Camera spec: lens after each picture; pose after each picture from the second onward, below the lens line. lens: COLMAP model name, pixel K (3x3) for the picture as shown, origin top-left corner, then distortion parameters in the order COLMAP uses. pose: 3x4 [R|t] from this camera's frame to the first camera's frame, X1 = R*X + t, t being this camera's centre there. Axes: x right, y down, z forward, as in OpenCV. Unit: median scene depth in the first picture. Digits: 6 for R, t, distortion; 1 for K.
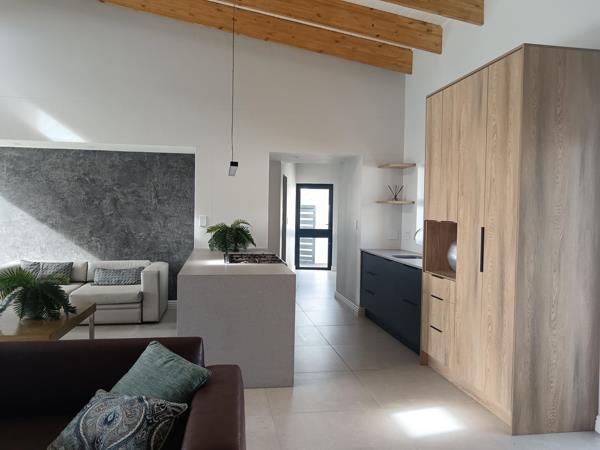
lens RADIAL K [[465.1, 0, 300.0], [0, 465.1, 225.0], [0, 0, 1]] dist [0.000829, -0.004689]
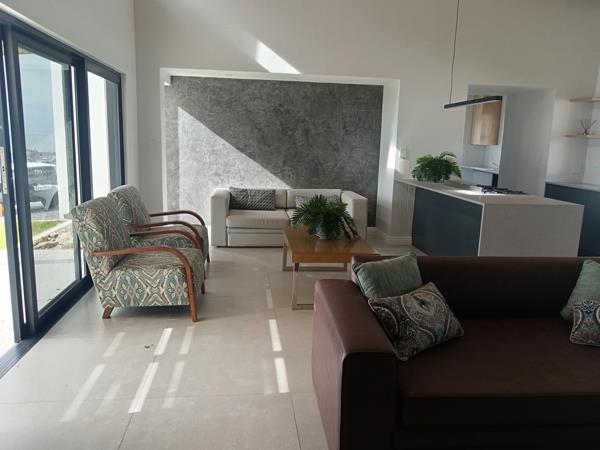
lens RADIAL K [[465.1, 0, 300.0], [0, 465.1, 225.0], [0, 0, 1]] dist [0.000829, -0.004689]
pose [[0.998472, 0.022458, -0.050500, -0.359515], [-0.014702, 0.988726, 0.149012, 0.000148], [0.053277, -0.148042, 0.987545, -0.061327]]
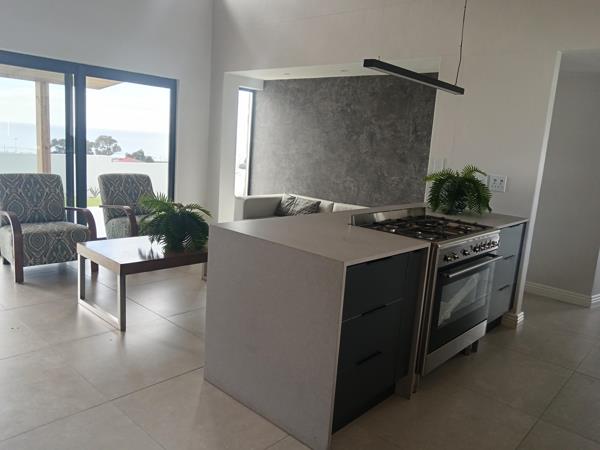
lens RADIAL K [[467.4, 0, 307.3], [0, 467.4, 225.6], [0, 0, 1]] dist [0.006074, -0.000234]
pose [[0.619997, 0.162488, -0.767594, 0.210985], [-0.083223, 0.986421, 0.141590, -0.001982], [0.780178, -0.023904, 0.625101, 0.378304]]
